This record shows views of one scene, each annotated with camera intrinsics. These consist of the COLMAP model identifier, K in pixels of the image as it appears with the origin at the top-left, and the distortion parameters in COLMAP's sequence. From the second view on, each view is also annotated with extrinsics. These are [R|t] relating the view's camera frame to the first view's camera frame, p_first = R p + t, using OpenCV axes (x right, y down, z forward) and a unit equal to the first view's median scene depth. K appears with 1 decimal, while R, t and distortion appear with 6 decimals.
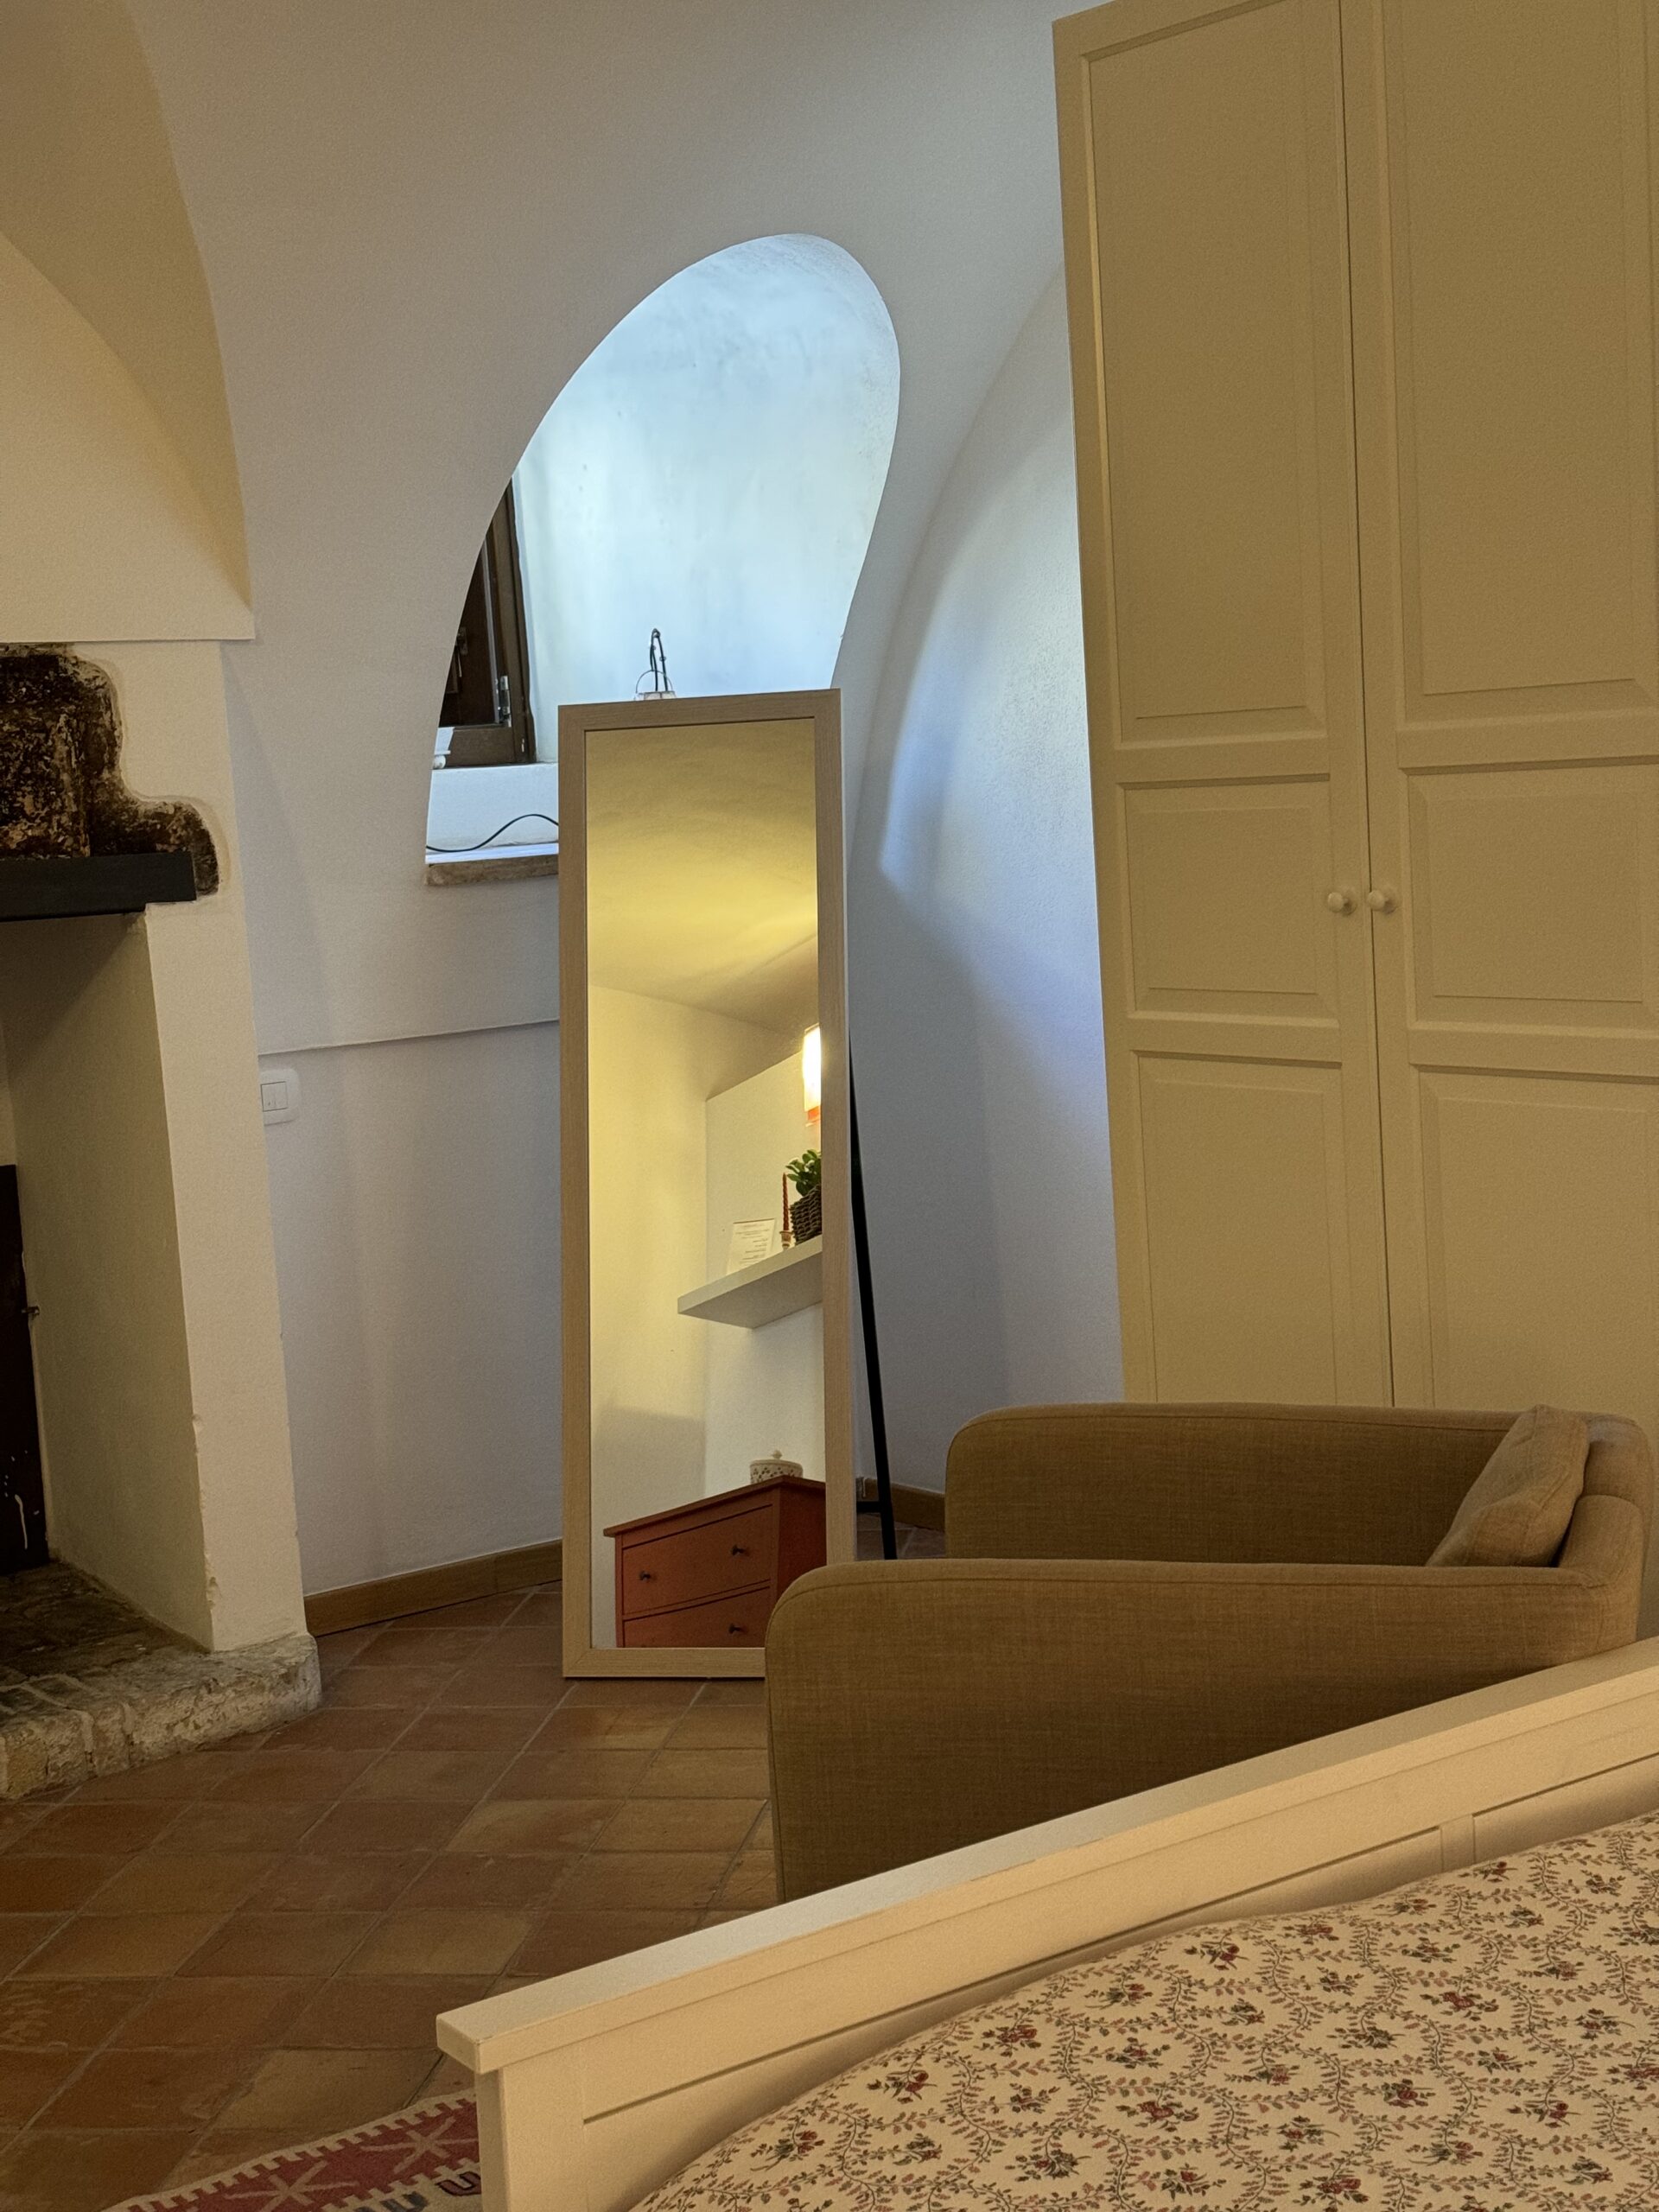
lens RADIAL K [[3069.5, 0, 829.5], [0, 3069.5, 1106.0], [0, 0, 1]] dist [0.193111, -0.369106]
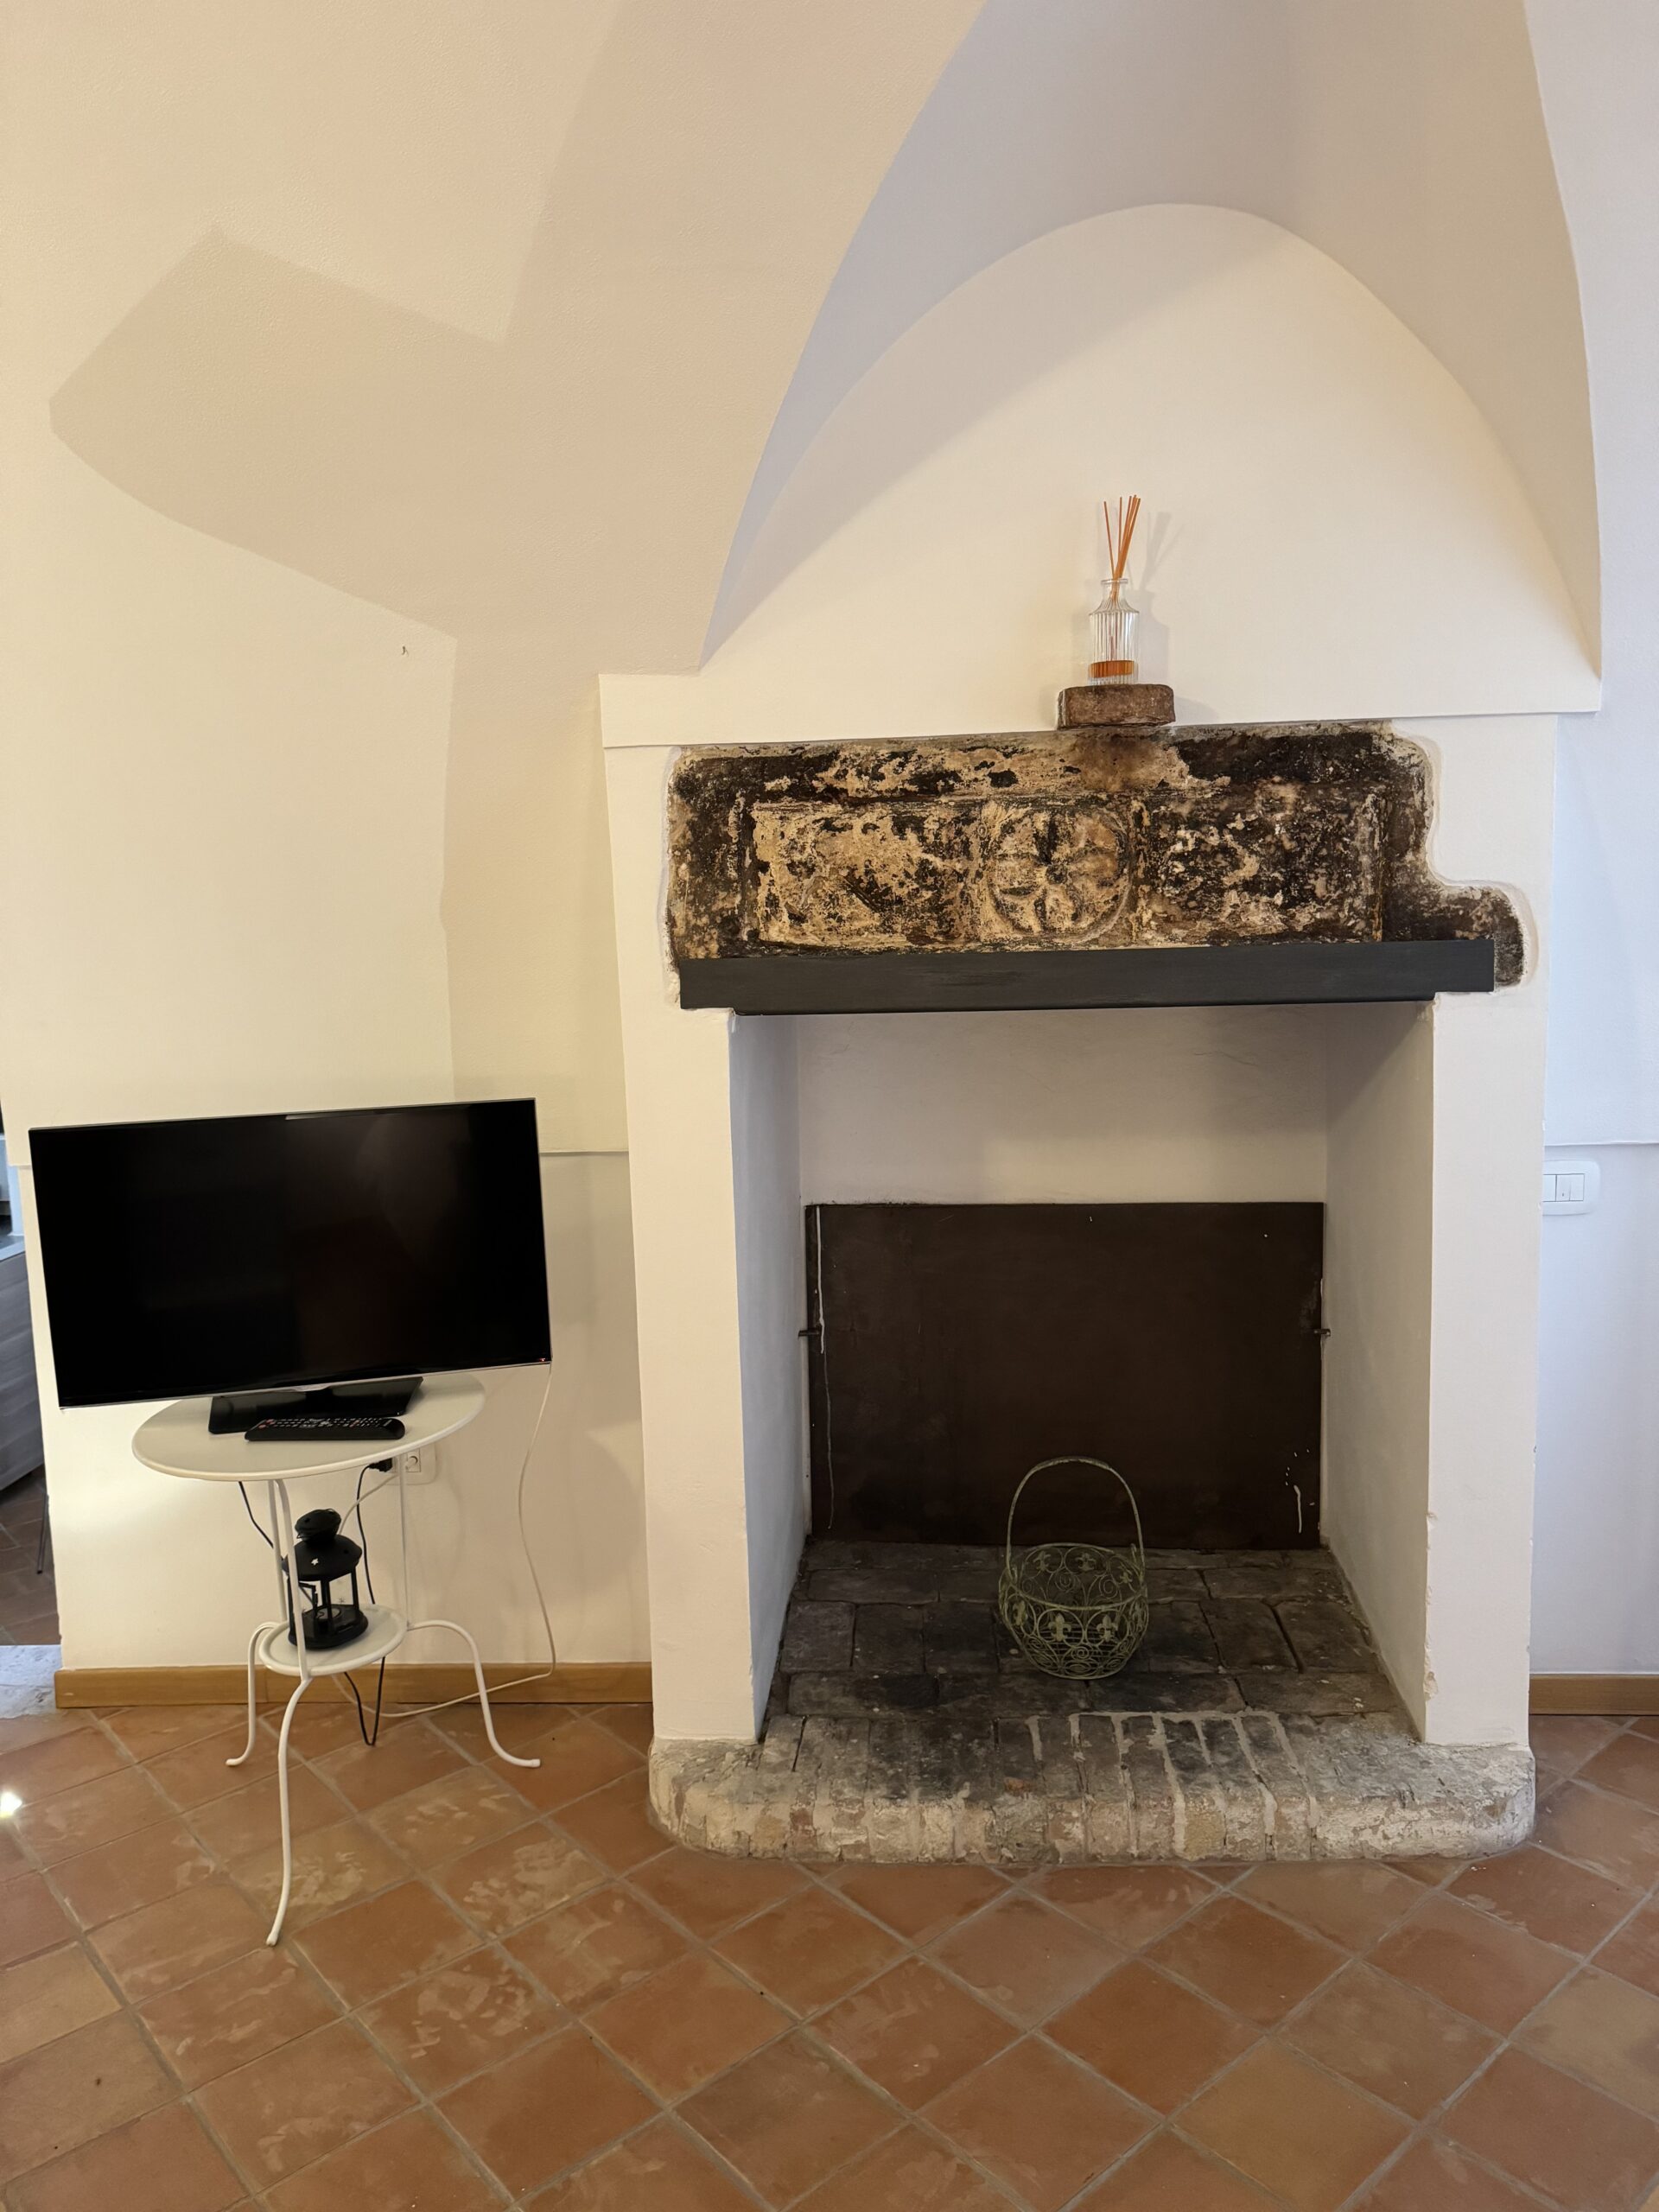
lens RADIAL K [[1558.0, 0, 835.6], [0, 1558.0, 1115.4], [0, 0, 1]] dist [0.067076, -0.098007]
pose [[0.776519, 0.126508, -0.617263, -0.060105], [-0.087596, 0.991799, 0.093072, -0.057046], [0.623975, -0.018202, 0.781233, 0.506652]]
